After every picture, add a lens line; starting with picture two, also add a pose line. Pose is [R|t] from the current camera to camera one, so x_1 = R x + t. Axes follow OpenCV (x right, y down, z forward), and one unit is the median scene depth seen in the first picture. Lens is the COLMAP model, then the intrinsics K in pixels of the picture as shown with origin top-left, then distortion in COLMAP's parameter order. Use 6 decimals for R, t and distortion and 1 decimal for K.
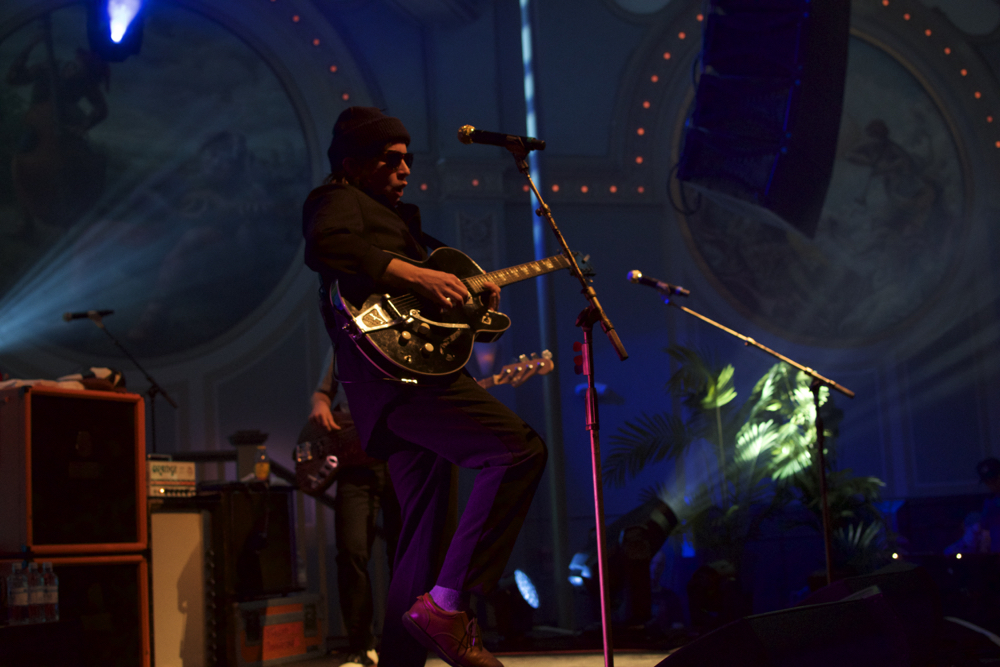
lens RADIAL K [[1506.6, 0, 500.0], [0, 1506.6, 333.5], [0, 0, 1]] dist [-0.198094, 0.184683]
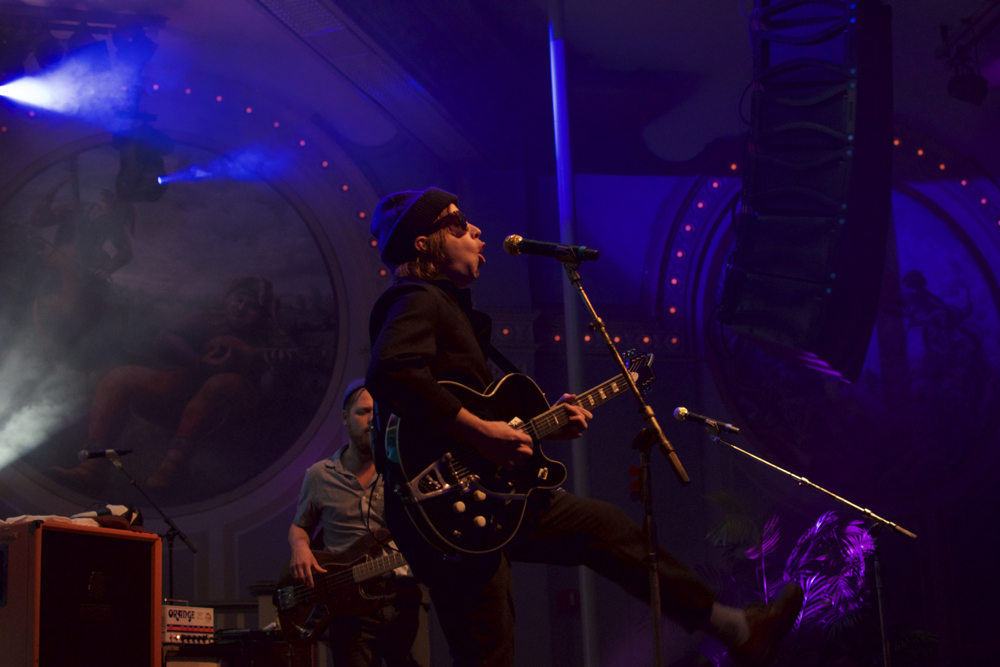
lens RADIAL K [[1506.6, 0, 500.0], [0, 1506.6, 333.5], [0, 0, 1]] dist [-0.198094, 0.184683]
pose [[0.999876, 0.005792, -0.014648, -0.010900], [-0.007371, 0.993884, -0.110183, 0.016780], [0.013920, 0.110277, 0.993803, 0.049745]]
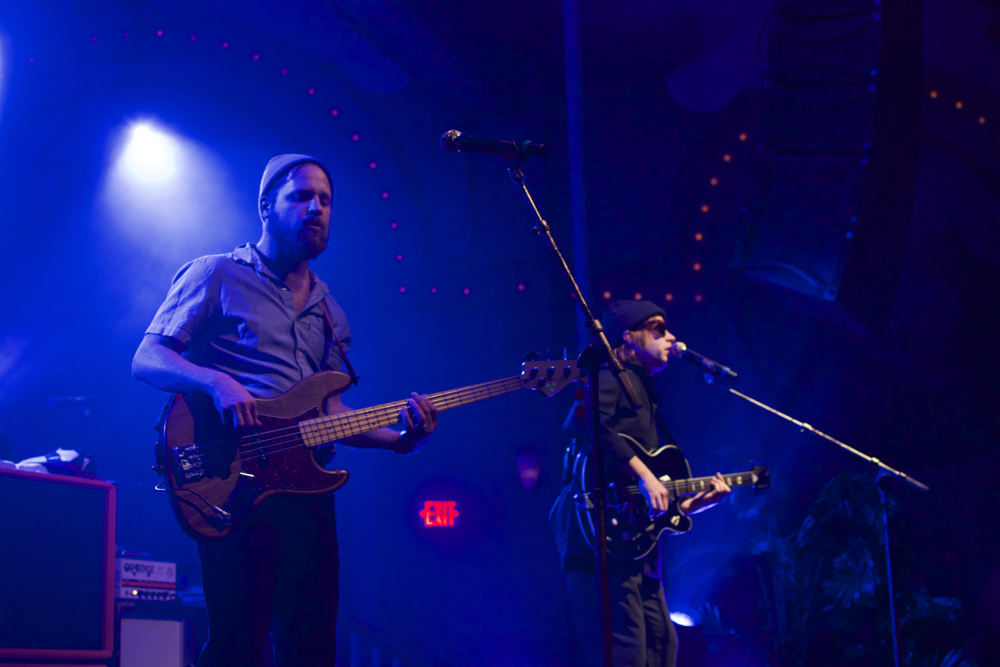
lens RADIAL K [[1506.6, 0, 500.0], [0, 1506.6, 333.5], [0, 0, 1]] dist [-0.198094, 0.184683]
pose [[0.998811, 0.010627, -0.047583, 0.029342], [-0.015079, 0.995438, -0.094207, 0.032886], [0.046365, 0.094812, 0.994415, 0.125729]]
